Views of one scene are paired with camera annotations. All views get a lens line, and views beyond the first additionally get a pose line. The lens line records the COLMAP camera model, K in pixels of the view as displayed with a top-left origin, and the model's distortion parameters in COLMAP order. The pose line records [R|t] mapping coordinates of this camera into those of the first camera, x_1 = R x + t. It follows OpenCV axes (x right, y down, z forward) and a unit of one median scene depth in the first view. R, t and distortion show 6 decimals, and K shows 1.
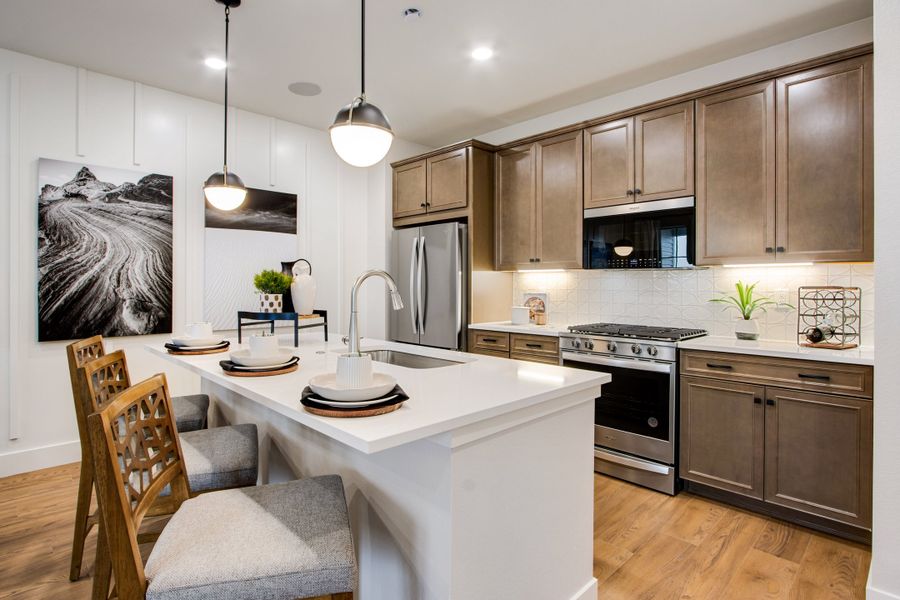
lens RADIAL K [[483.4, 0, 421.9], [0, 483.4, 282.8], [0, 0, 1]] dist [-0.000033, -0.000217]
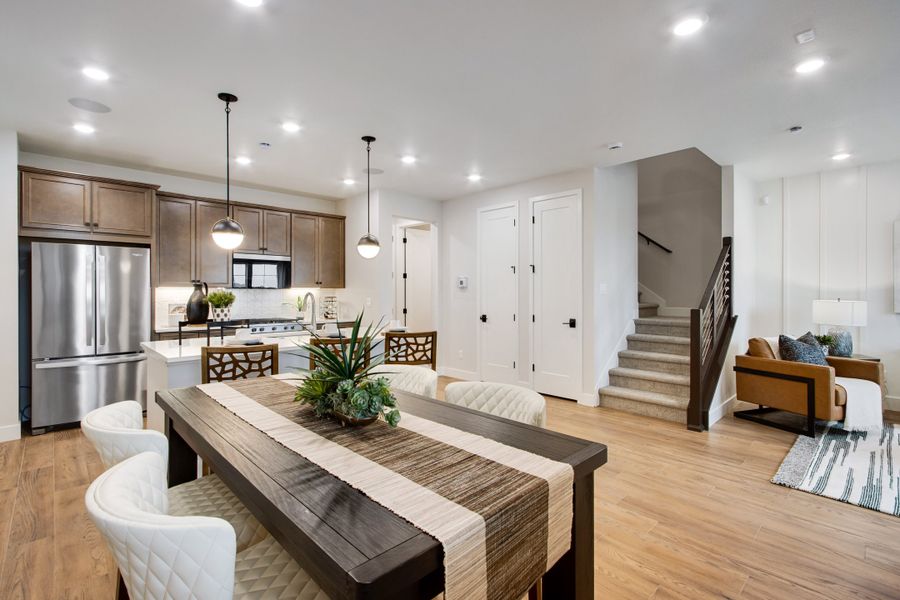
lens RADIAL K [[407.4, 0, 450.4], [0, 407.4, 293.5], [0, 0, 1]] dist [0.005011, 0.000570]
pose [[-0.053628, -0.006587, 0.998539, -1.161113], [-0.001219, 0.999978, 0.006531, -0.020004], [-0.998560, -0.000867, -0.053635, 0.321360]]
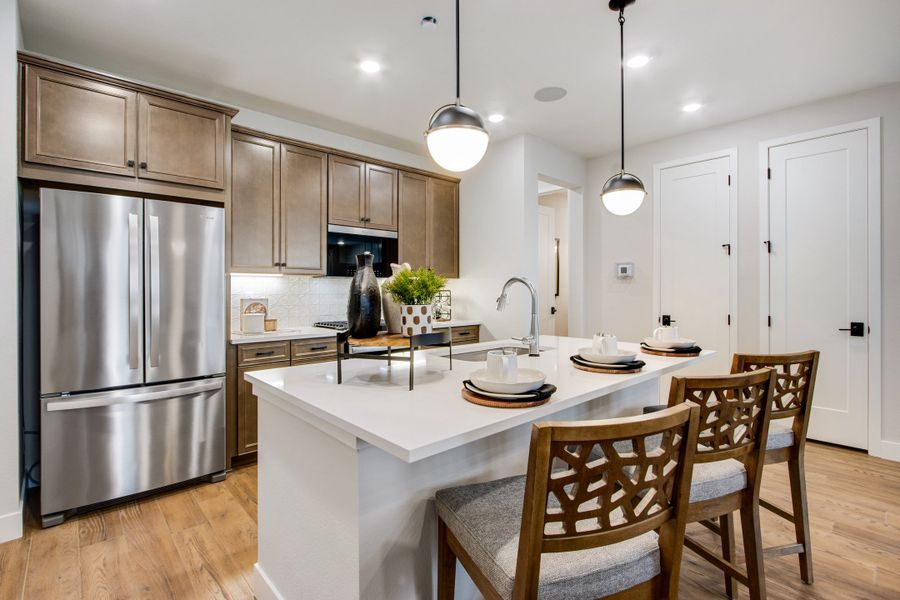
lens RADIAL K [[422.2, 0, 450.9], [0, 422.2, 291.1], [0, 0, 1]] dist [-0.001802, -0.000706]
pose [[-0.022610, -0.006869, 0.999721, -0.688903], [-0.000830, 0.999976, 0.006852, 0.000654], [-0.999744, -0.000675, -0.022616, 0.746052]]
